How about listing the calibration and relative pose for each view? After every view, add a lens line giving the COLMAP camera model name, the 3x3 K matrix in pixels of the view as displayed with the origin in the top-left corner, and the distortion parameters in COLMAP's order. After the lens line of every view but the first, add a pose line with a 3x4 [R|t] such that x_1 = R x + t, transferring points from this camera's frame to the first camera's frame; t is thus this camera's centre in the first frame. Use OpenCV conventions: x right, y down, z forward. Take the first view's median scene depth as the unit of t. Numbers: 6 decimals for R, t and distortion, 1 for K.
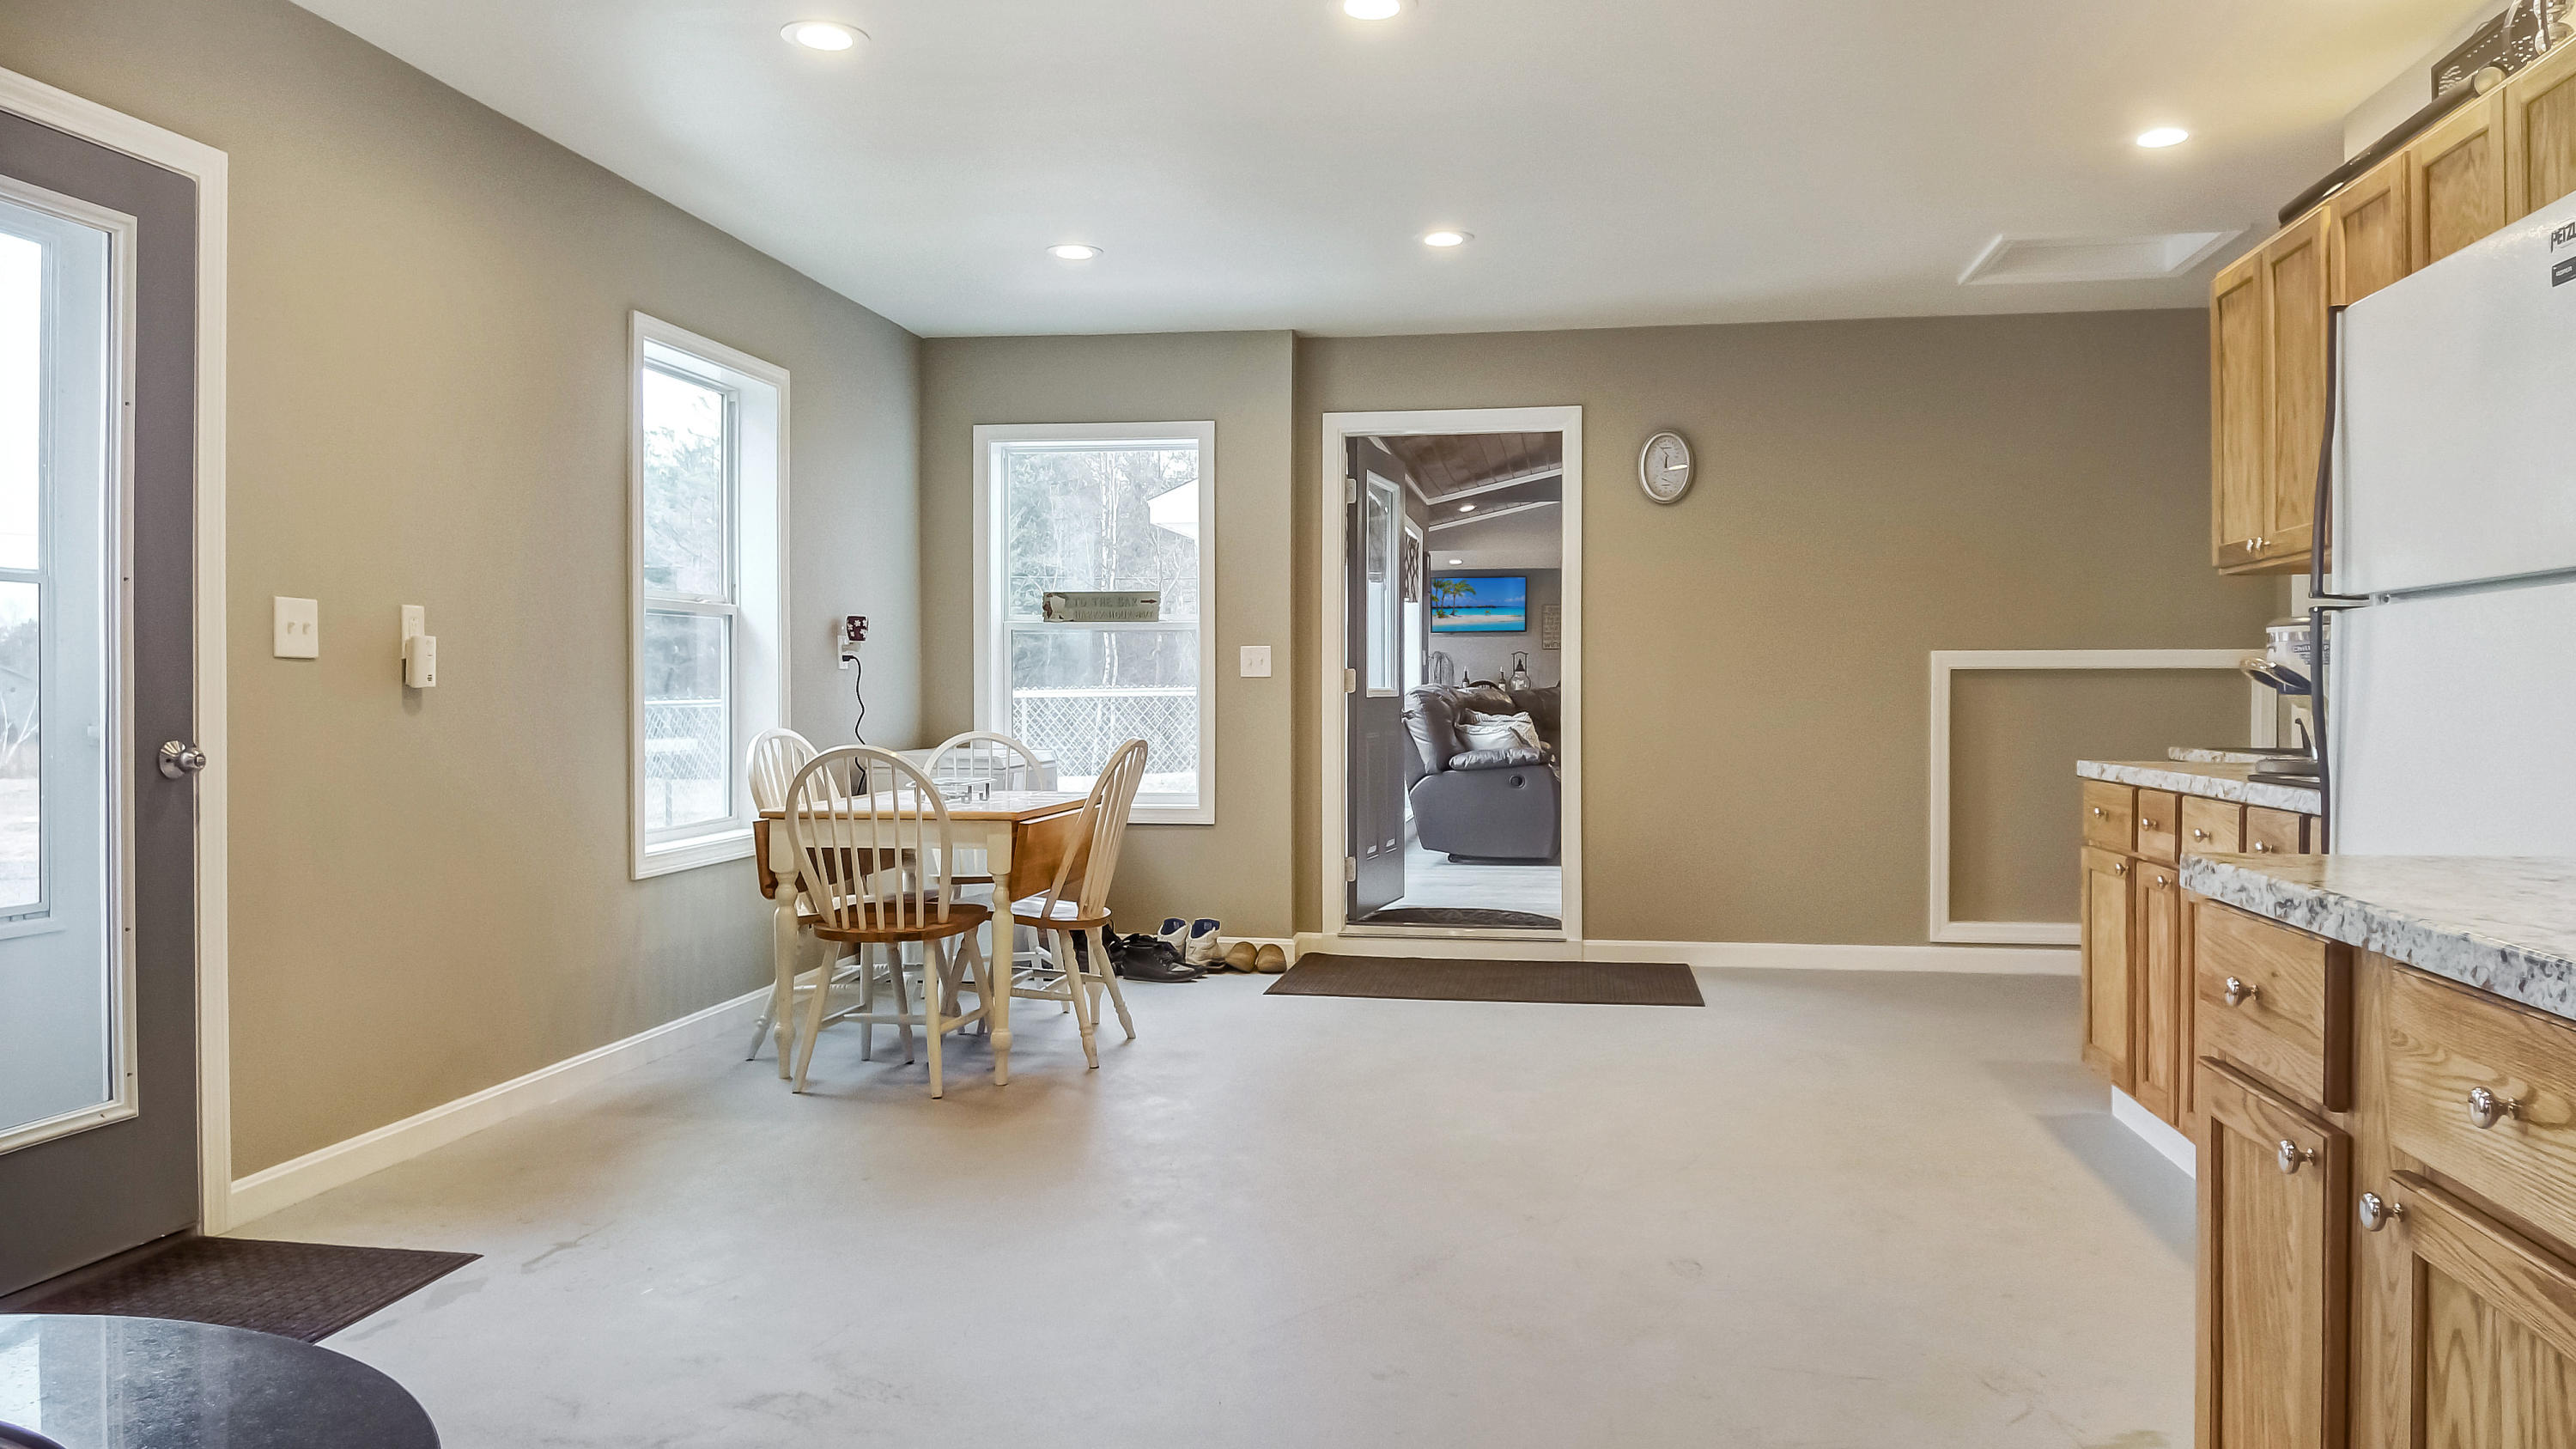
lens RADIAL K [[1800.2, 0, 1273.4], [0, 1800.2, 717.0], [0, 0, 1]] dist [0.081984, -0.113193]
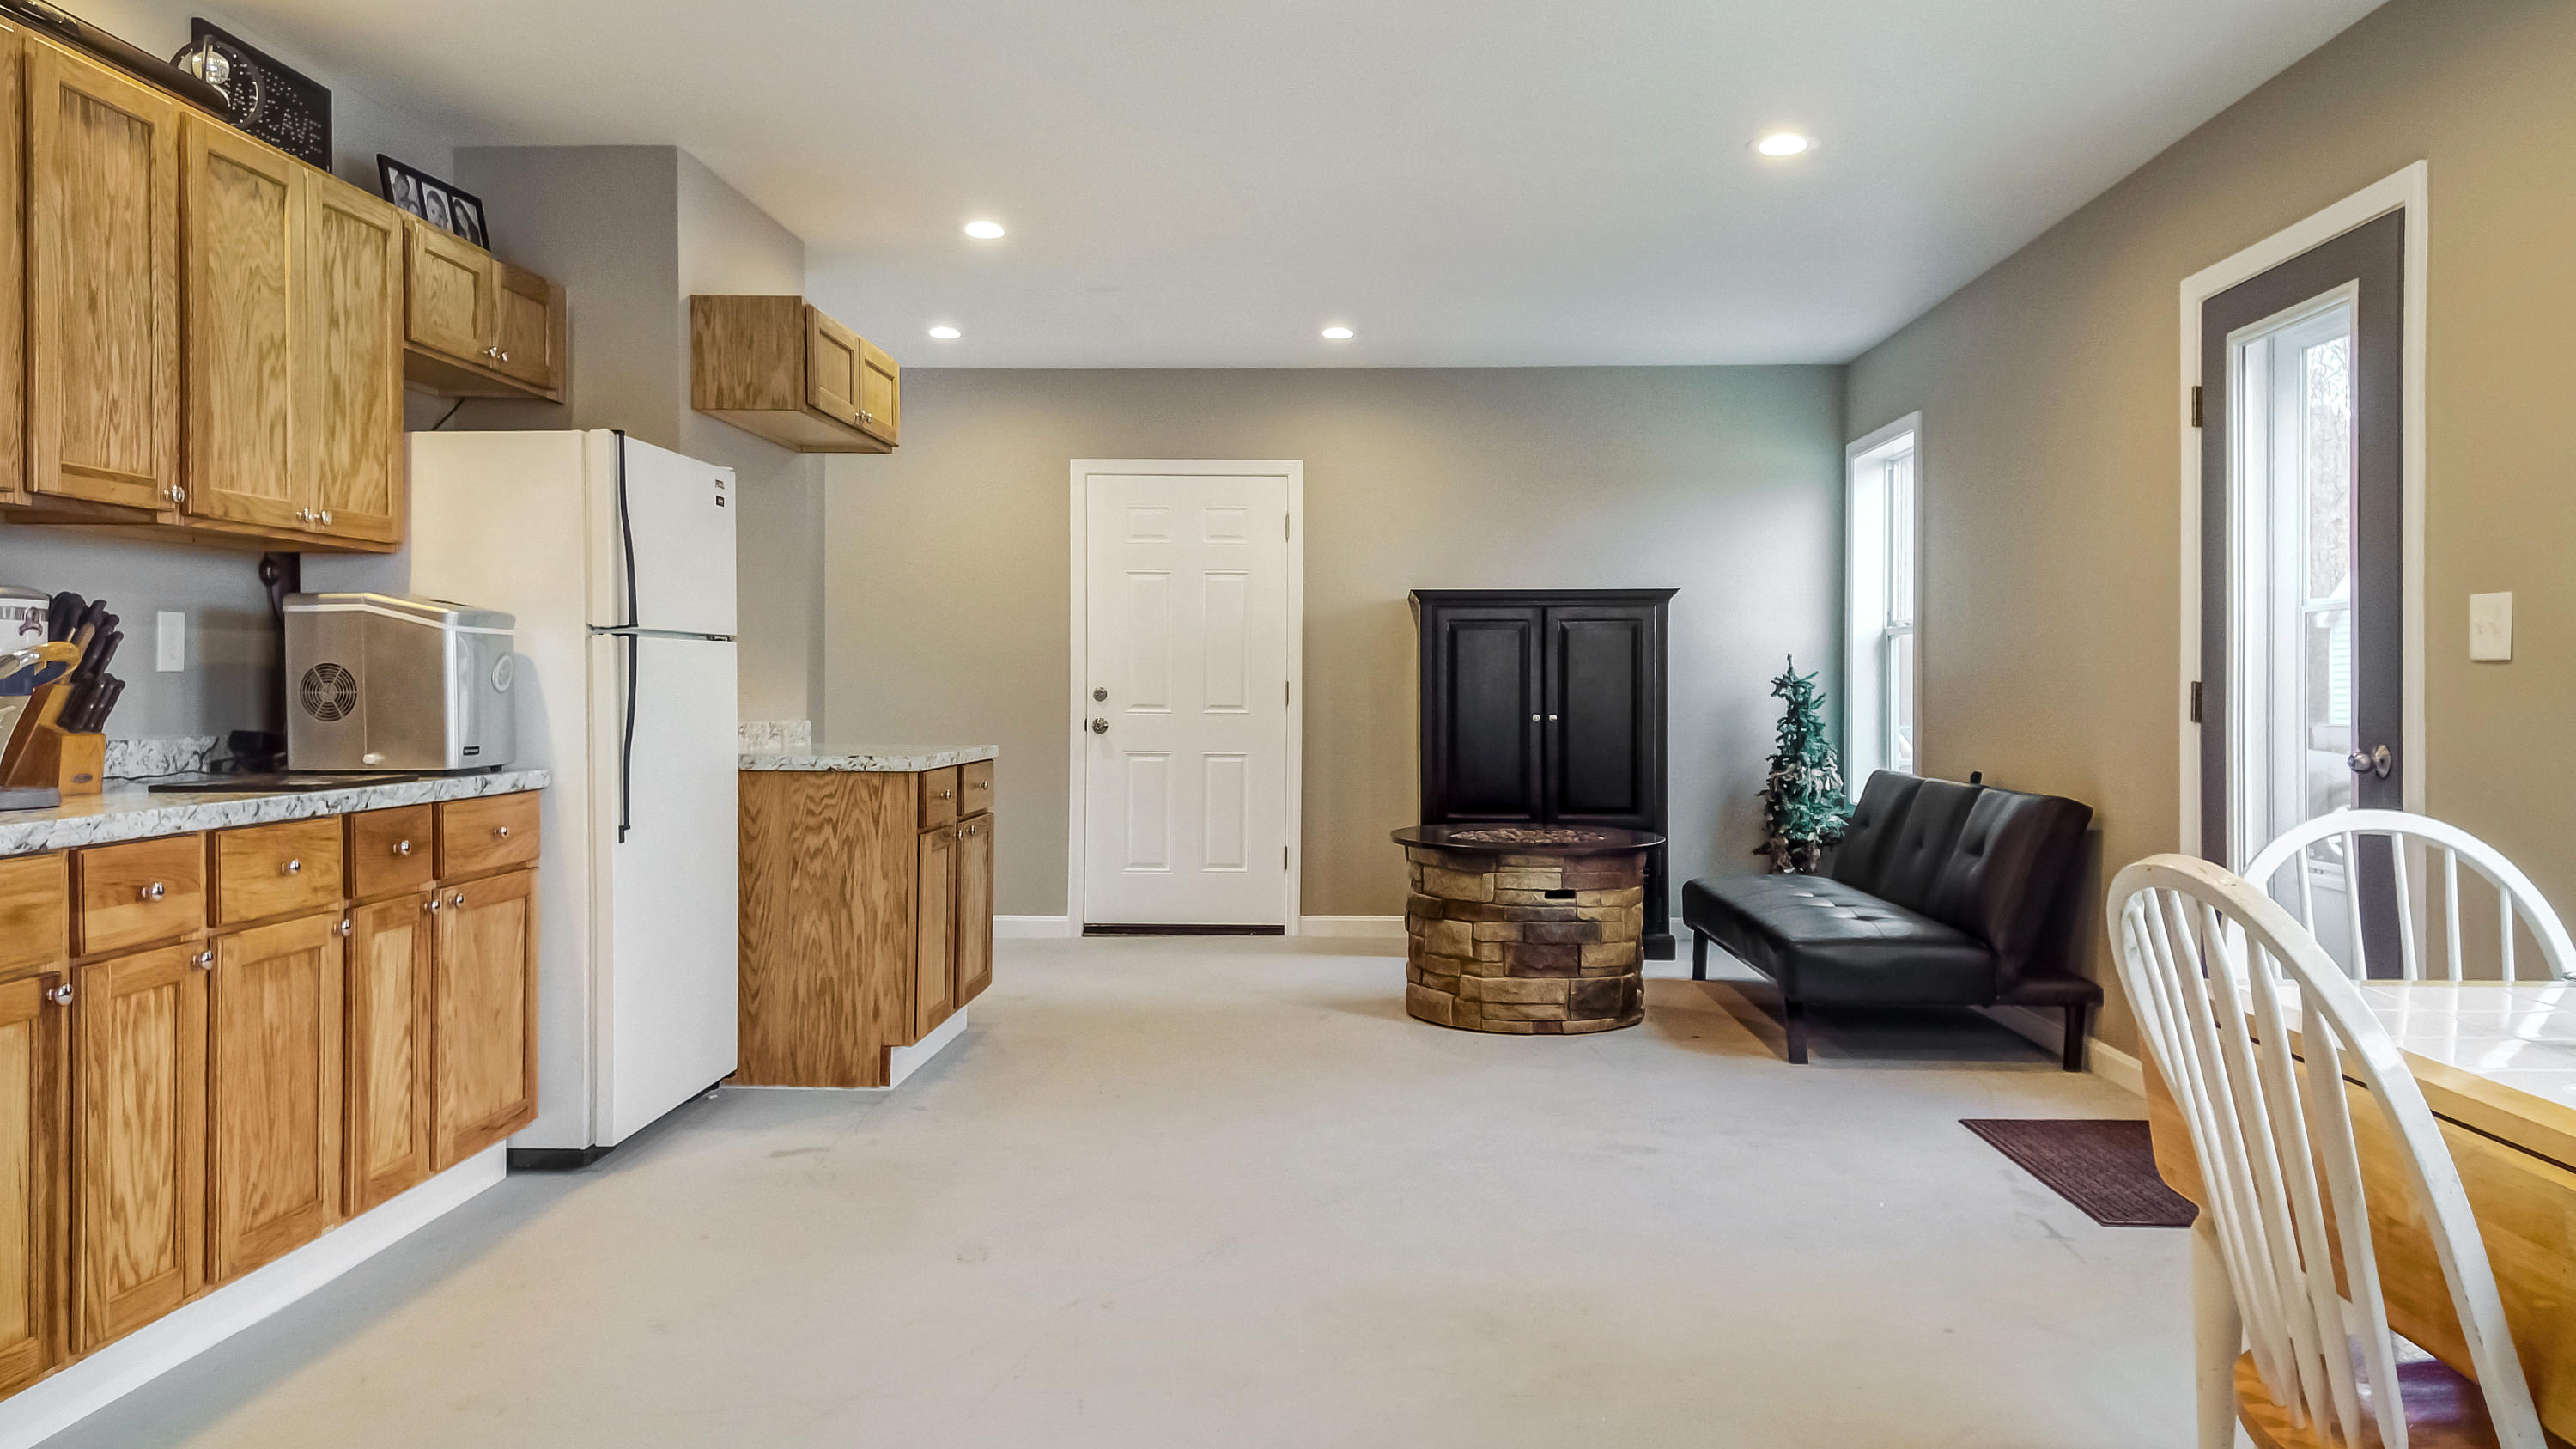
lens RADIAL K [[1800.2, 0, 1273.4], [0, 1800.2, 717.0], [0, 0, 1]] dist [0.081984, -0.113193]
pose [[-0.993133, 0.000018, -0.116993, 0.163240], [-0.003186, 0.999625, 0.027203, -0.028266], [0.116950, 0.027389, -0.992760, 1.866922]]
